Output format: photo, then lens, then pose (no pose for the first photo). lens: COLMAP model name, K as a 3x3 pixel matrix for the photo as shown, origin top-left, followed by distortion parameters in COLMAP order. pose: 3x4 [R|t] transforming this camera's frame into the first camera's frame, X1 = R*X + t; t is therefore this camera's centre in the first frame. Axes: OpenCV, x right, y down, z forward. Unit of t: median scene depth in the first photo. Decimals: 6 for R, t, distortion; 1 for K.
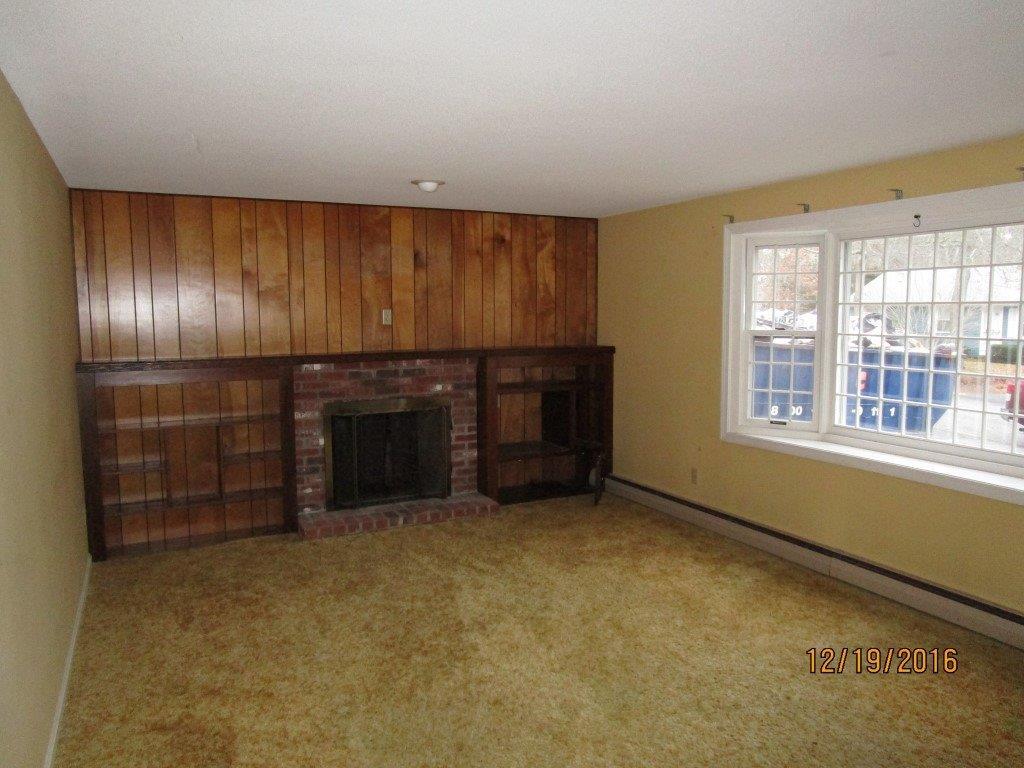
lens RADIAL K [[730.5, 0, 512.0], [0, 730.5, 384.0], [0, 0, 1]] dist [-0.021391, 0.000800]
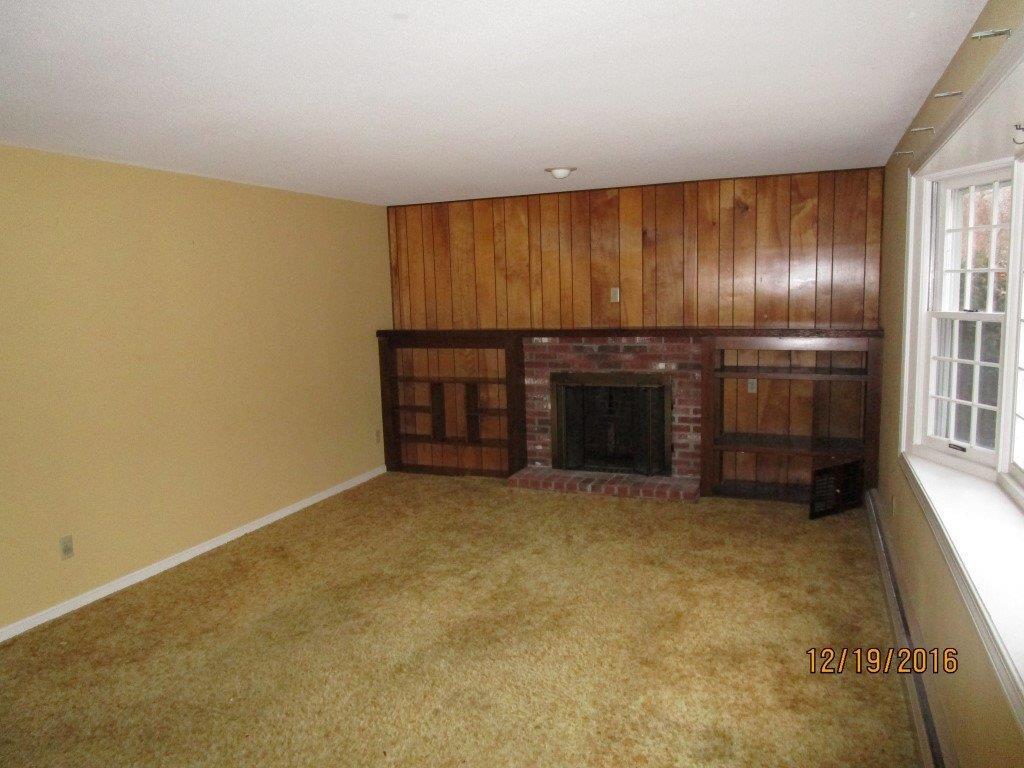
lens RADIAL K [[730.5, 0, 512.0], [0, 730.5, 384.0], [0, 0, 1]] dist [-0.021391, 0.000800]
pose [[0.651464, 0.084673, -0.753939, 0.552574], [-0.052955, 0.996404, 0.066146, -0.027218], [0.756829, -0.003167, 0.653606, 0.214308]]
